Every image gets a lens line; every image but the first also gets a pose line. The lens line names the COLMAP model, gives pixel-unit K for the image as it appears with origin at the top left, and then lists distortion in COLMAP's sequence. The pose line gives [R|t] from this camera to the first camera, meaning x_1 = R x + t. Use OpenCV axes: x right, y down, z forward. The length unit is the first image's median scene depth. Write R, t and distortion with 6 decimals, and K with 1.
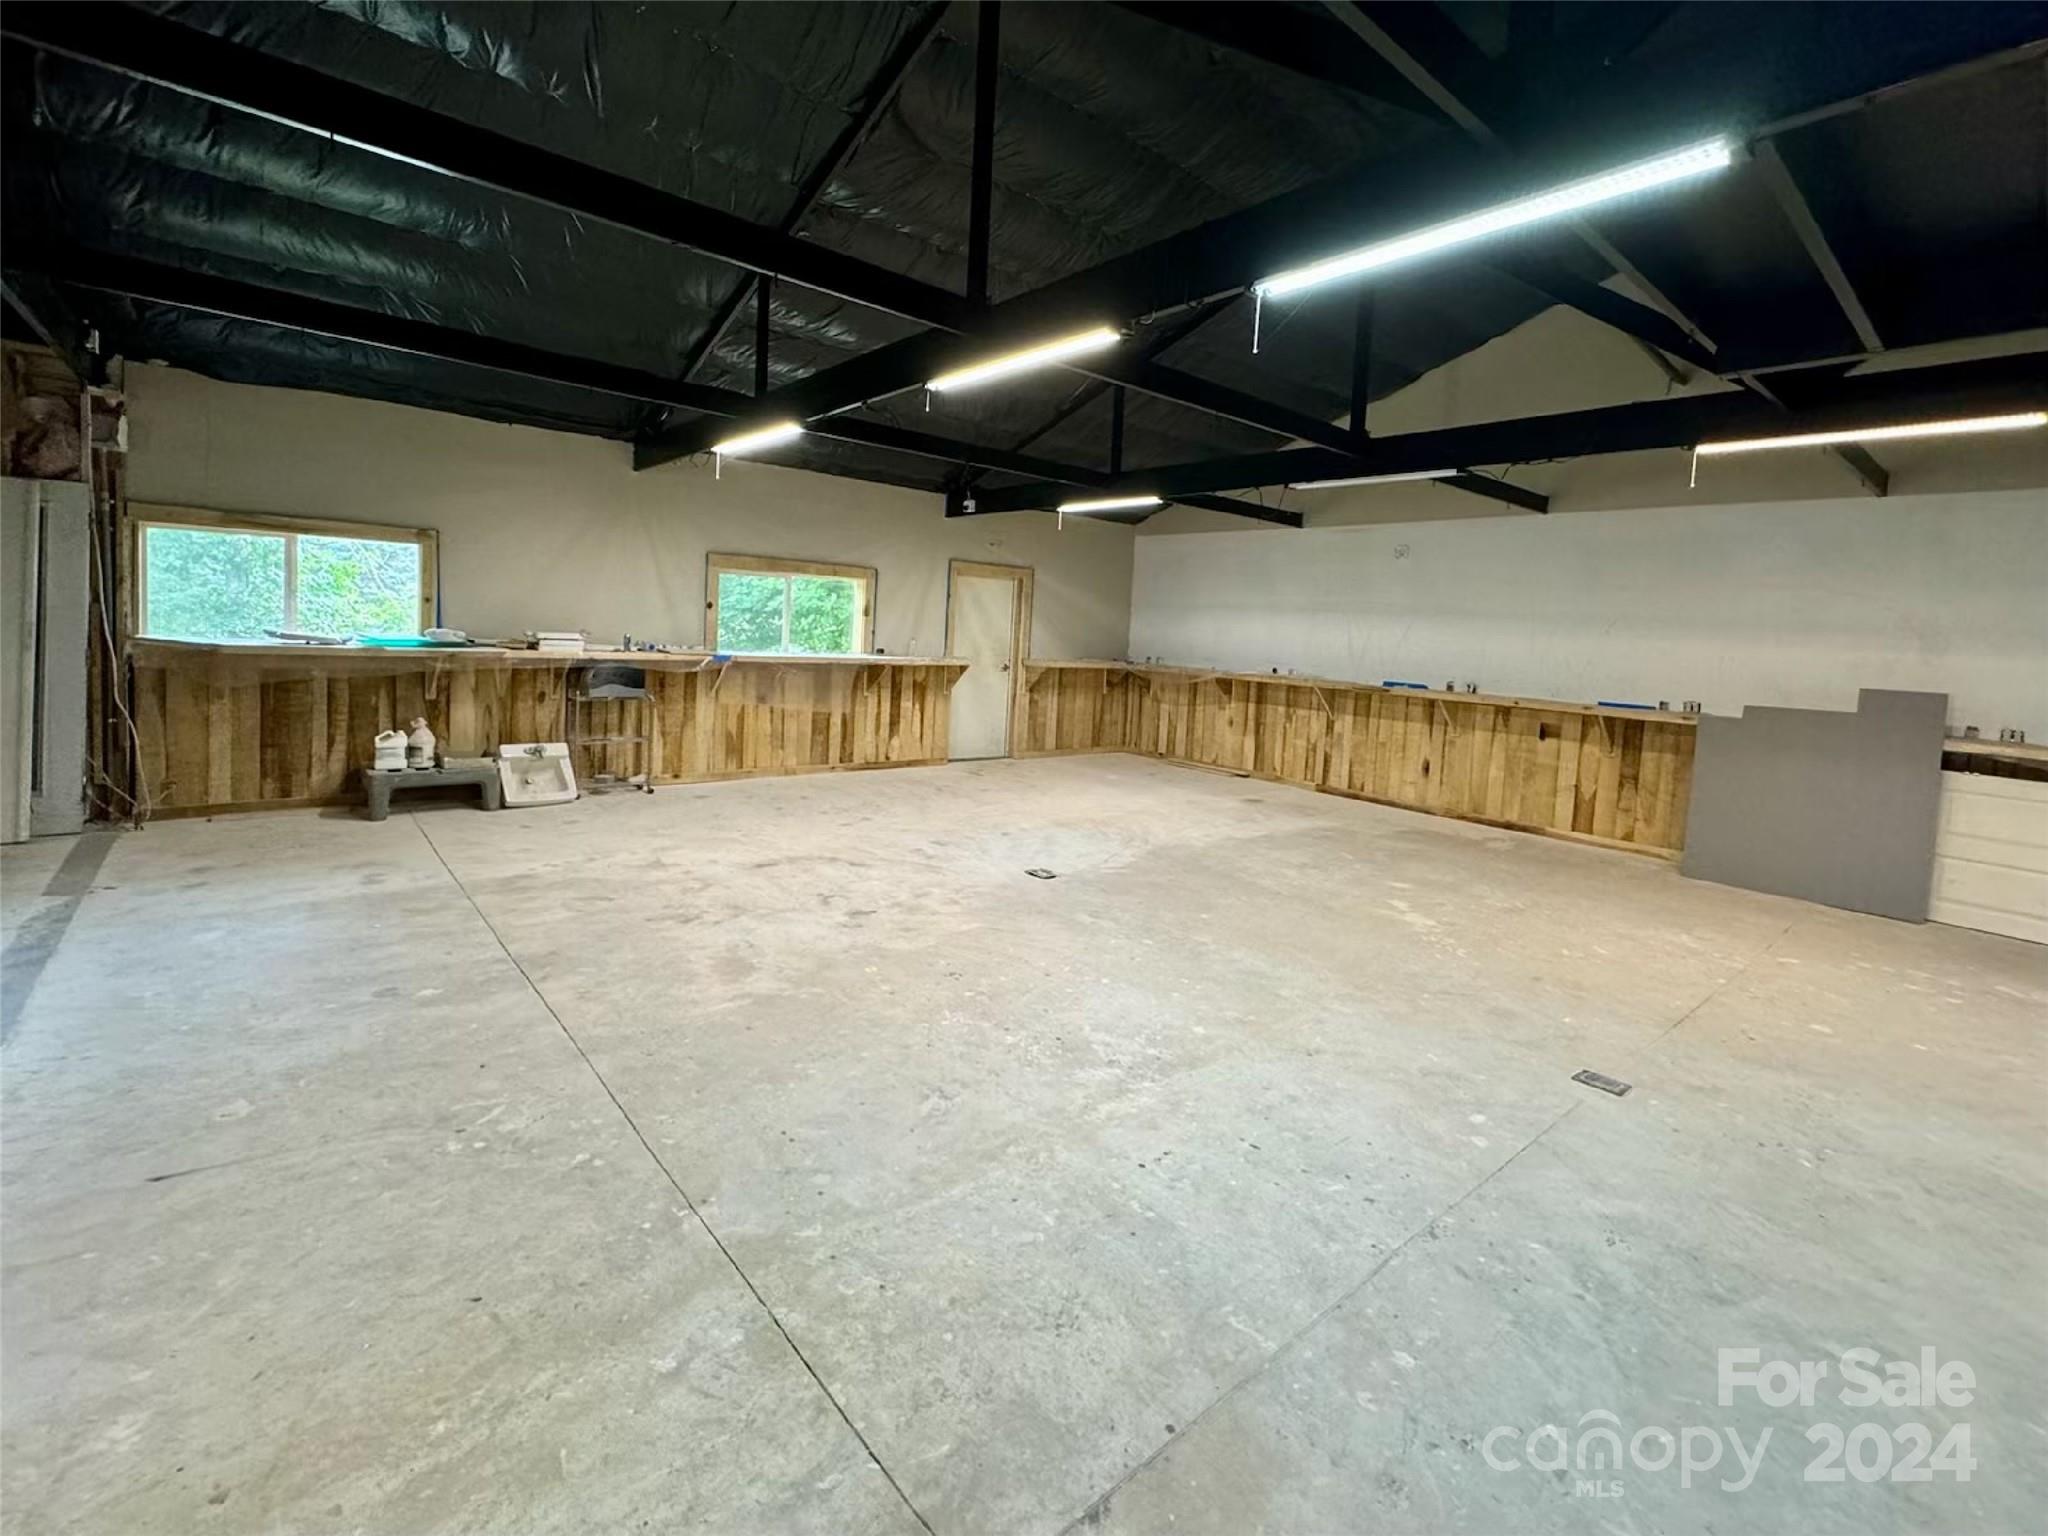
lens RADIAL K [[874.0, 0, 1024.0], [0, 874.0, 768.0], [0, 0, 1]] dist [0.000543, 0.000025]
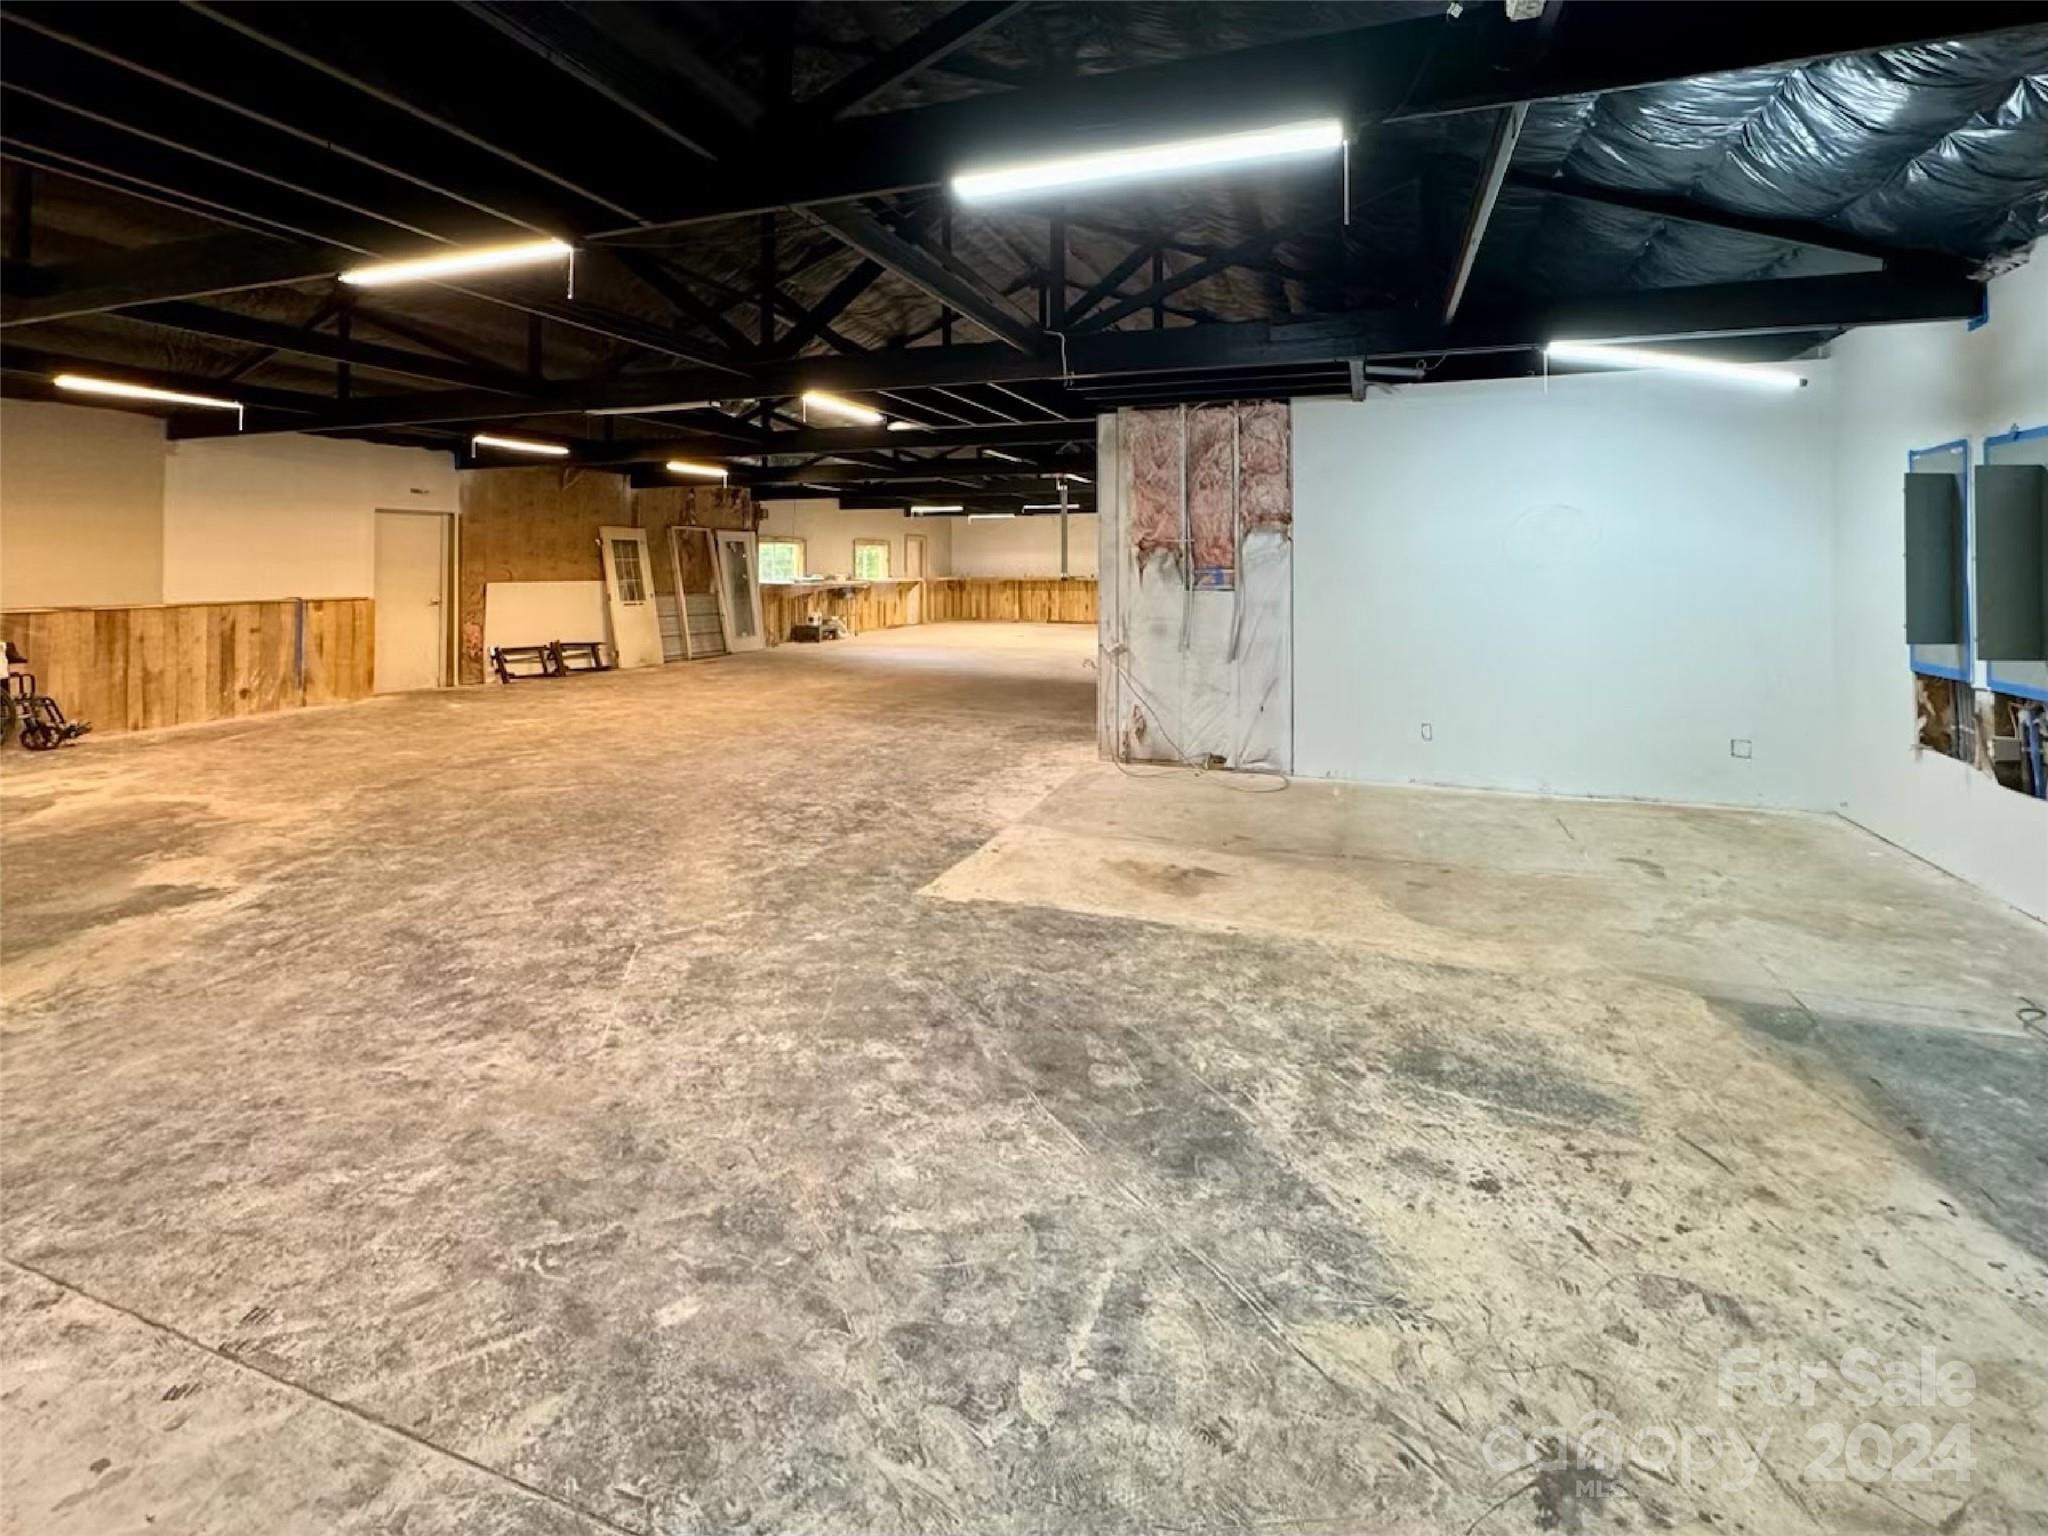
lens RADIAL K [[874.0, 0, 1024.0], [0, 874.0, 768.0], [0, 0, 1]] dist [0.000543, 0.000025]
pose [[0.858469, -0.174049, 0.482429, -0.972459], [0.136340, 0.984256, 0.112483, 0.140635], [-0.494411, -0.030788, 0.868683, -1.115829]]
